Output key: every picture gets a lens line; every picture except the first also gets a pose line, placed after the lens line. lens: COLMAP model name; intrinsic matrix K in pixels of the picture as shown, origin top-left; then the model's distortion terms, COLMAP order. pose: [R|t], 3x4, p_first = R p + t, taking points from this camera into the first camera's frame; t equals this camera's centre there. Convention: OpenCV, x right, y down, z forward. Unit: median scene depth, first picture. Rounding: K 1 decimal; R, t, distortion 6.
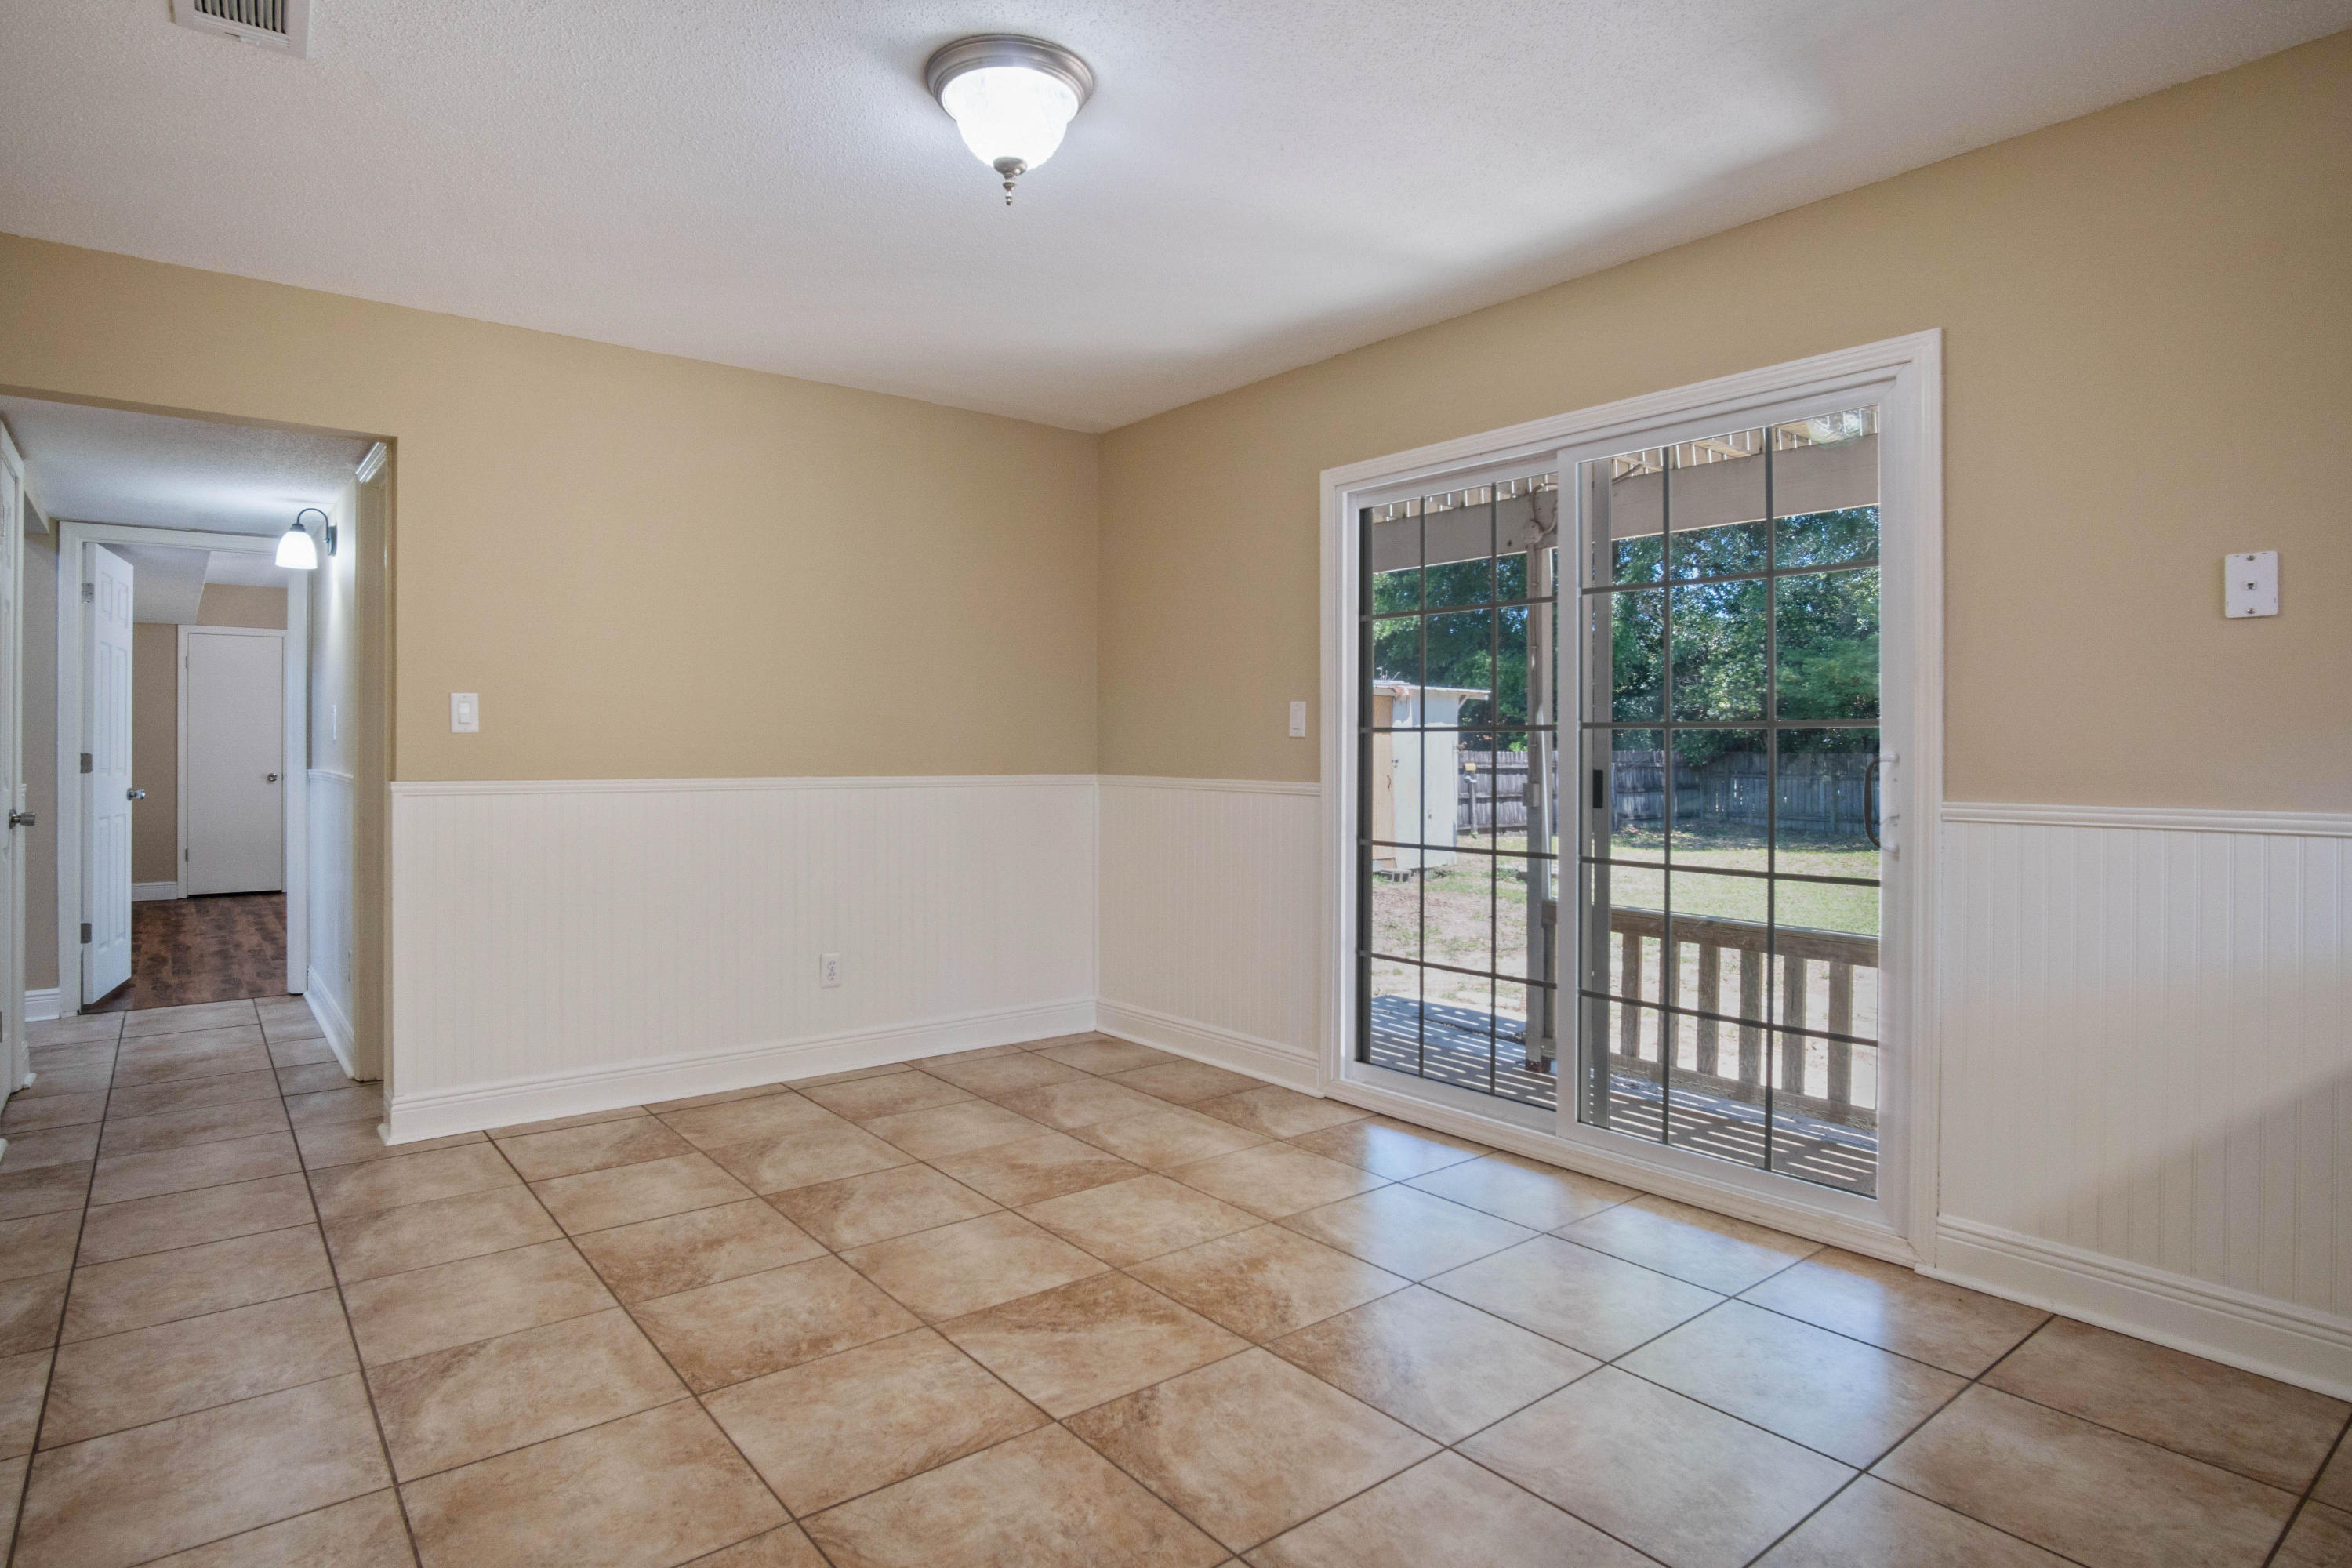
lens RADIAL K [[1266.5, 0, 1164.3], [0, 1266.5, 758.8], [0, 0, 1]] dist [-0.027795, 0.005789]
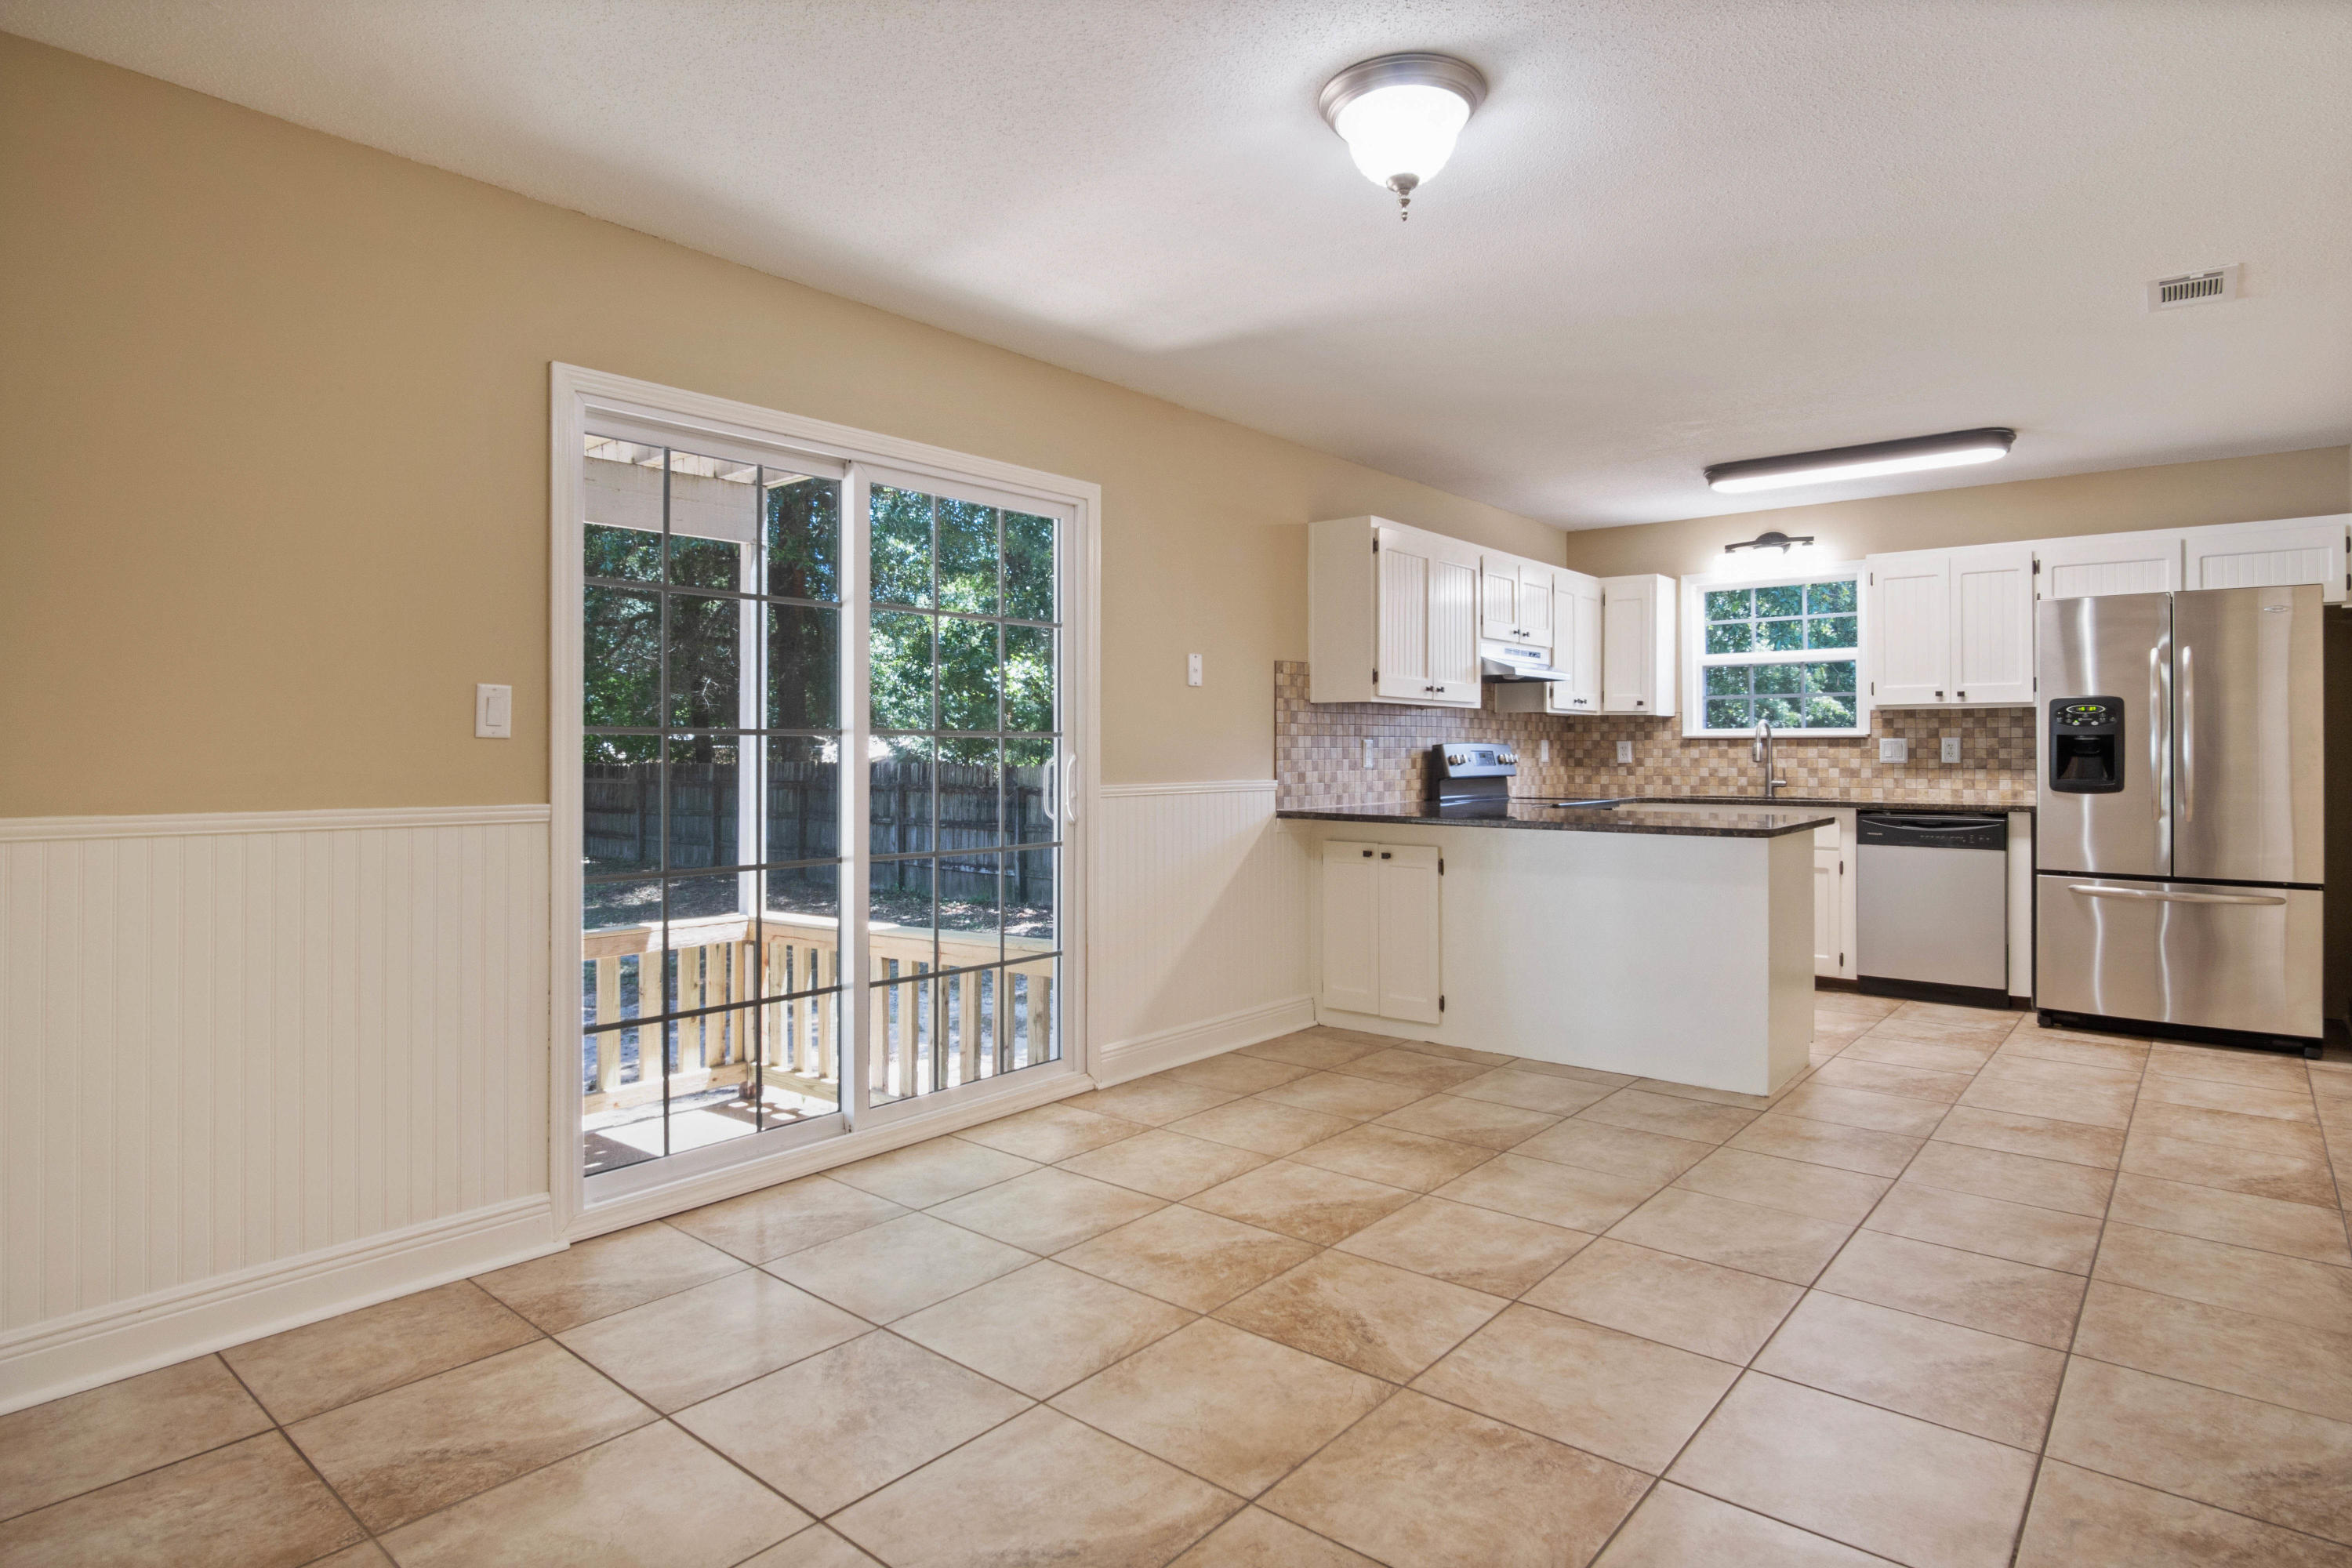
lens RADIAL K [[1266.5, 0, 1165.2], [0, 1266.5, 738.0], [0, 0, 1]] dist [-0.027795, 0.005789]
pose [[-0.192586, 0.010063, 0.981228, -0.999143], [0.011697, 0.999900, -0.007959, -0.012064], [-0.981210, 0.009944, -0.192684, 1.274810]]
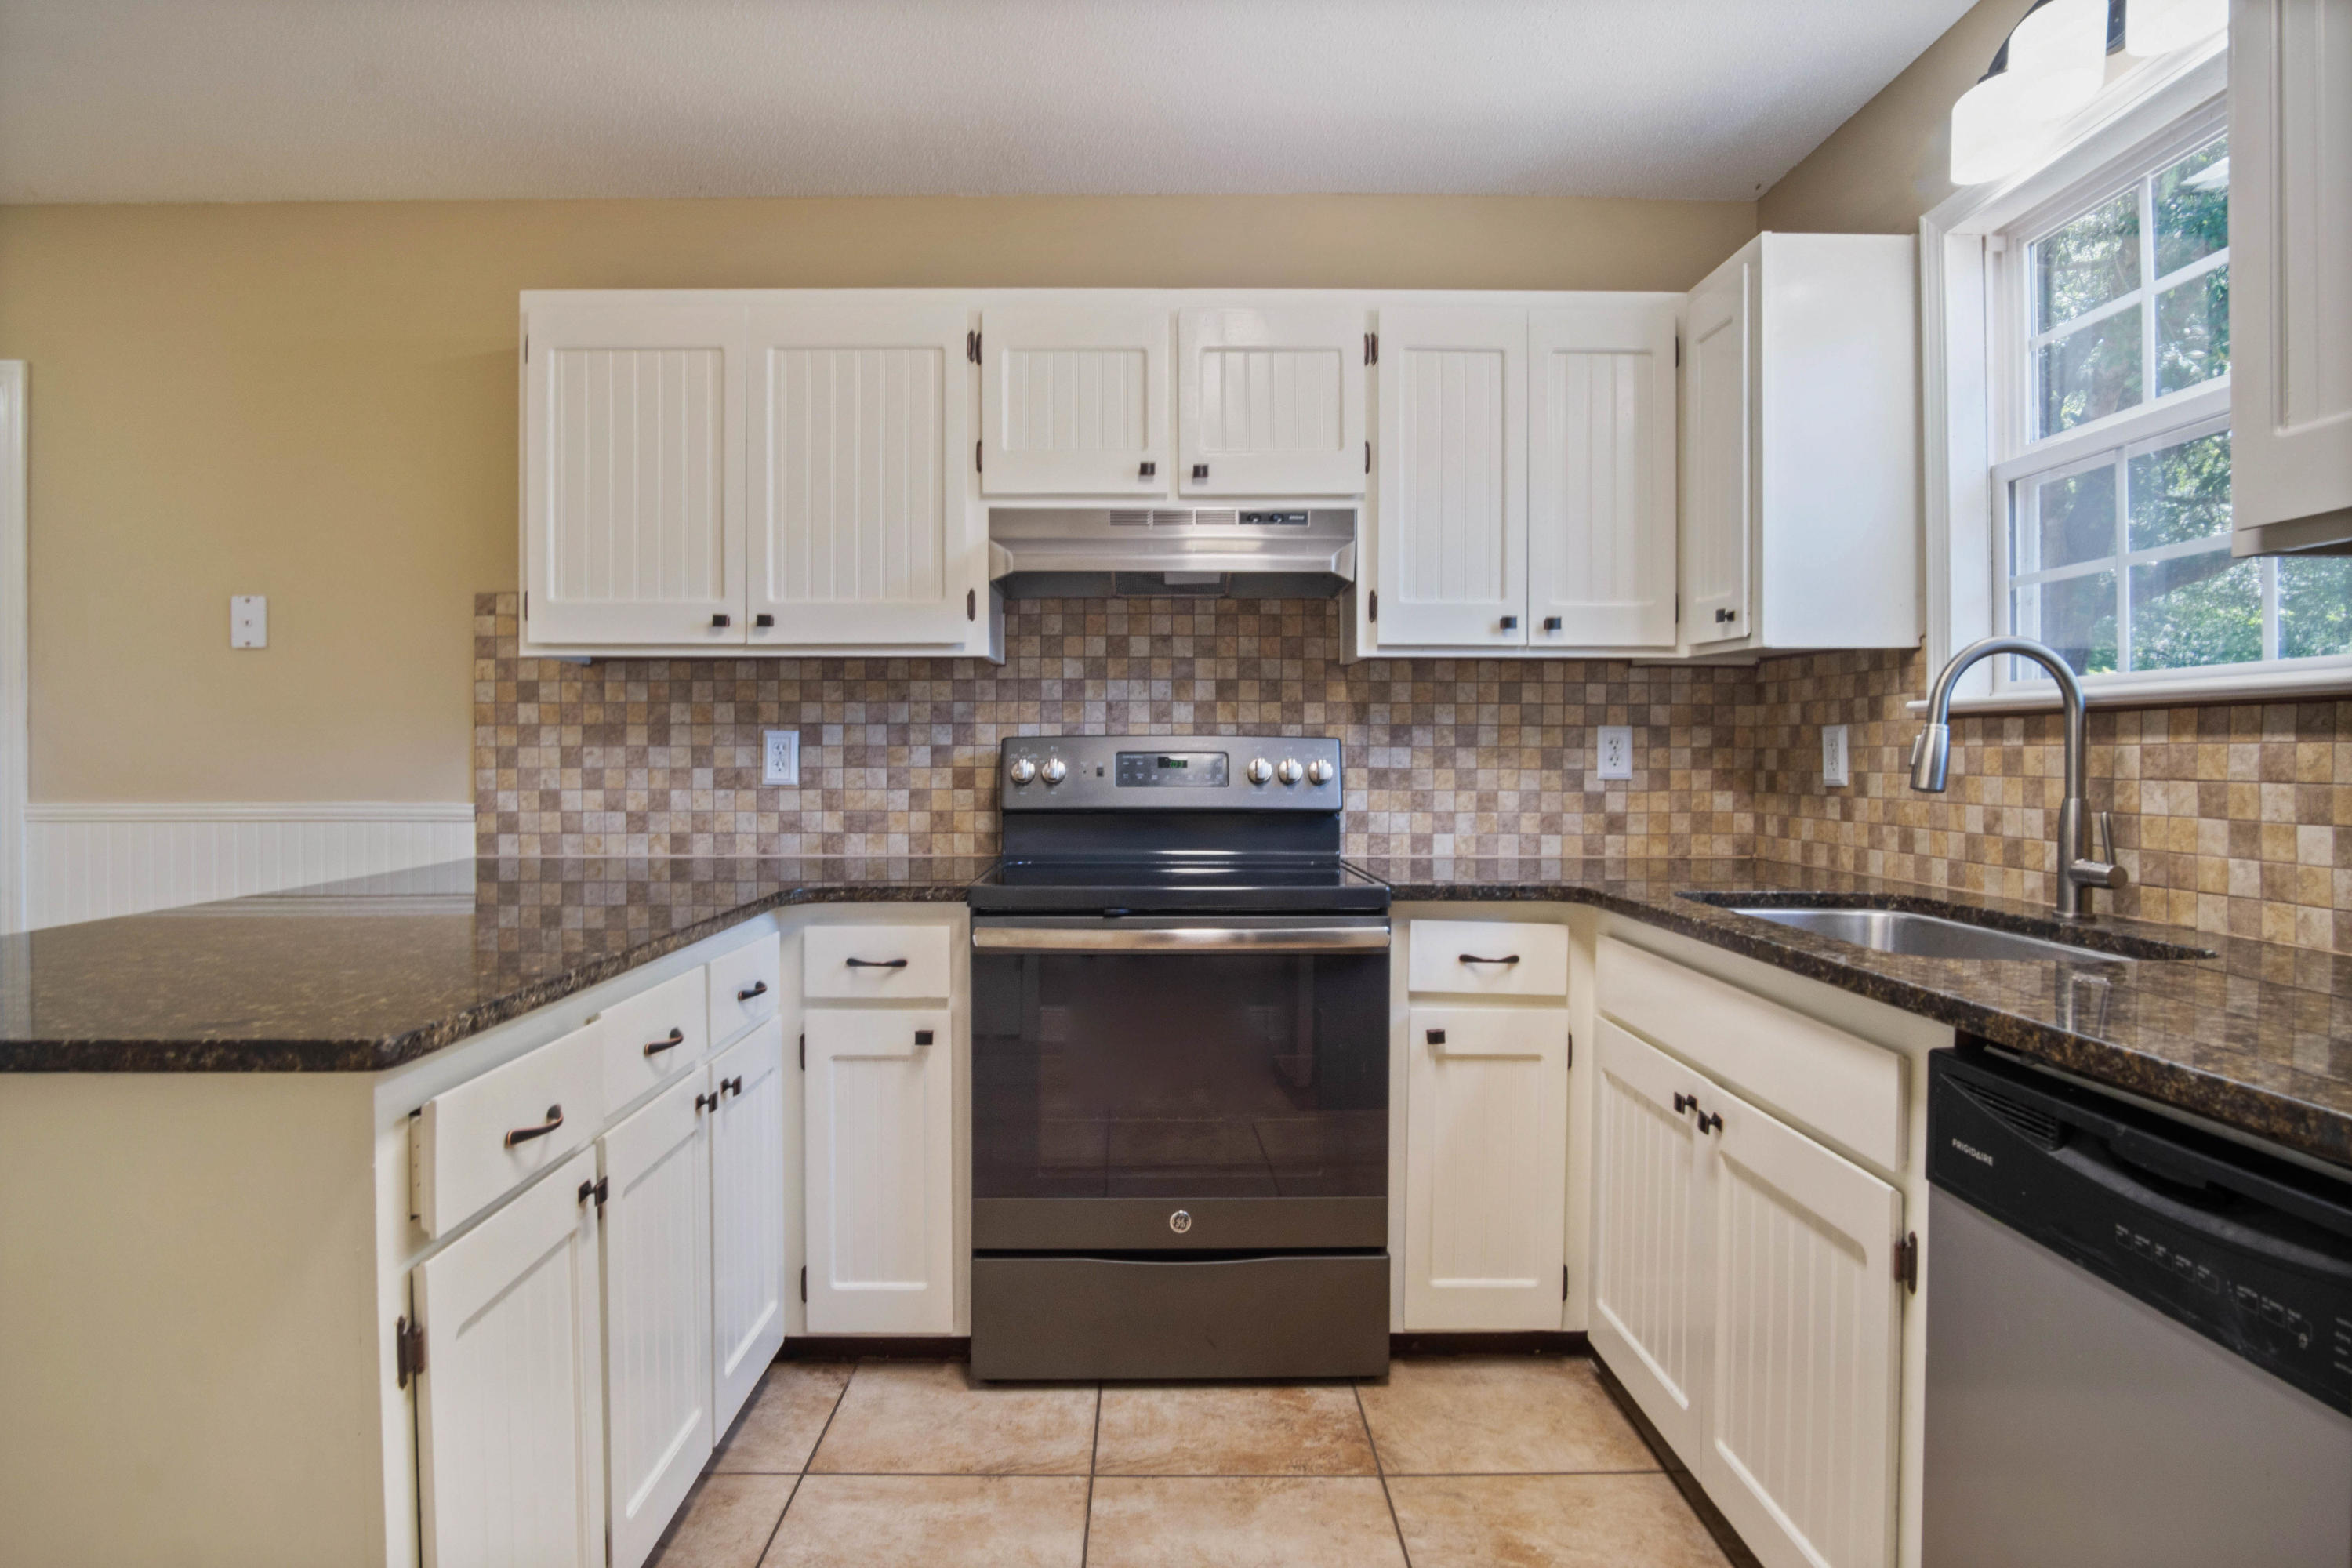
lens RADIAL K [[1266.5, 0, 1161.5], [0, 1266.5, 778.8], [0, 0, 1]] dist [-0.027795, 0.005789]
pose [[0.619593, -0.015746, 0.784765, 0.401406], [0.009303, 0.999876, 0.012718, 0.009021], [-0.784868, -0.000580, 0.619663, -0.438942]]
